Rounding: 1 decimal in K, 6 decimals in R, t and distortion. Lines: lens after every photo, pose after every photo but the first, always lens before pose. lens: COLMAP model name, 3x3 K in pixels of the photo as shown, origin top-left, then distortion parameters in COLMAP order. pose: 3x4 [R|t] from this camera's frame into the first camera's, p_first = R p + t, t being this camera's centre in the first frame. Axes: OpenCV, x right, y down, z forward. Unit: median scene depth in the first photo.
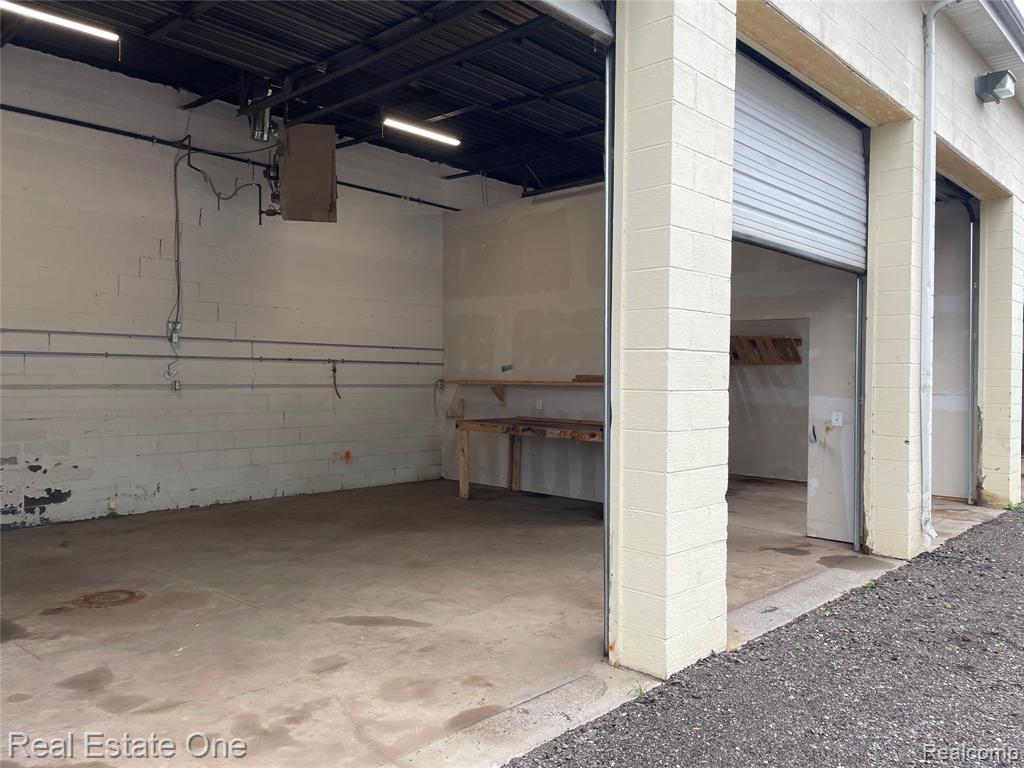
lens RADIAL K [[771.6, 0, 510.2], [0, 771.6, 380.8], [0, 0, 1]] dist [0.074803, -0.088843]
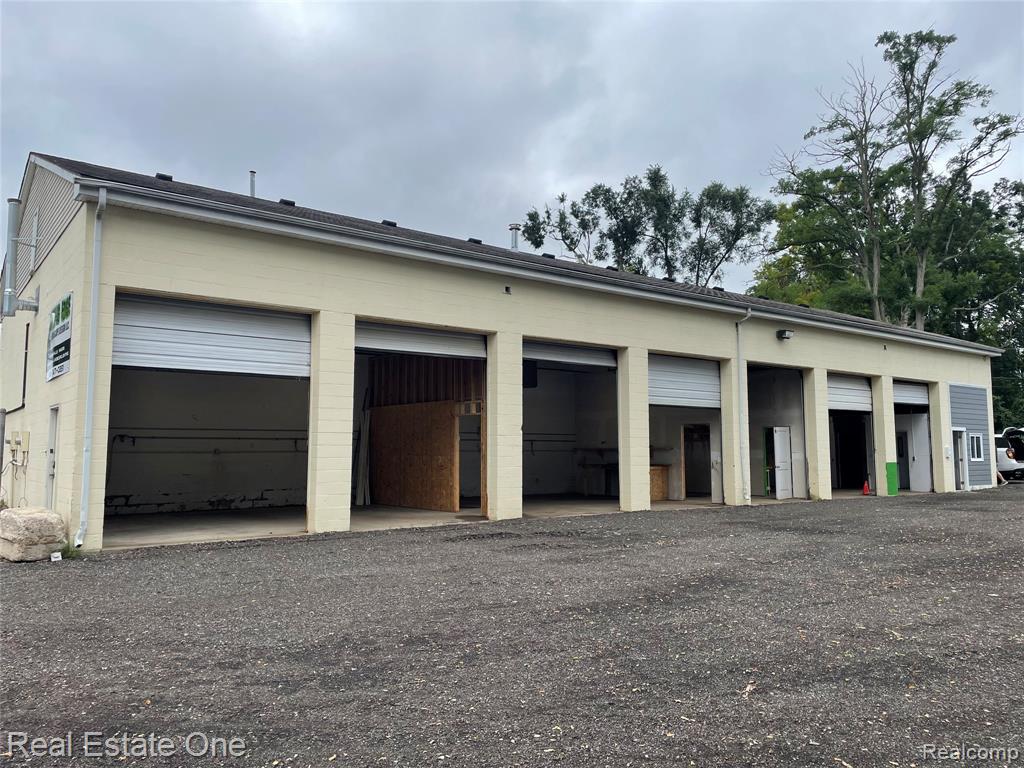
lens RADIAL K [[771.6, 0, 510.2], [0, 771.6, 380.8], [0, 0, 1]] dist [0.074803, -0.088843]
pose [[0.986864, -0.023003, -0.159905, 0.125444], [0.006430, 0.994619, -0.103398, 0.048932], [0.161423, 0.101011, 0.981702, -1.782619]]
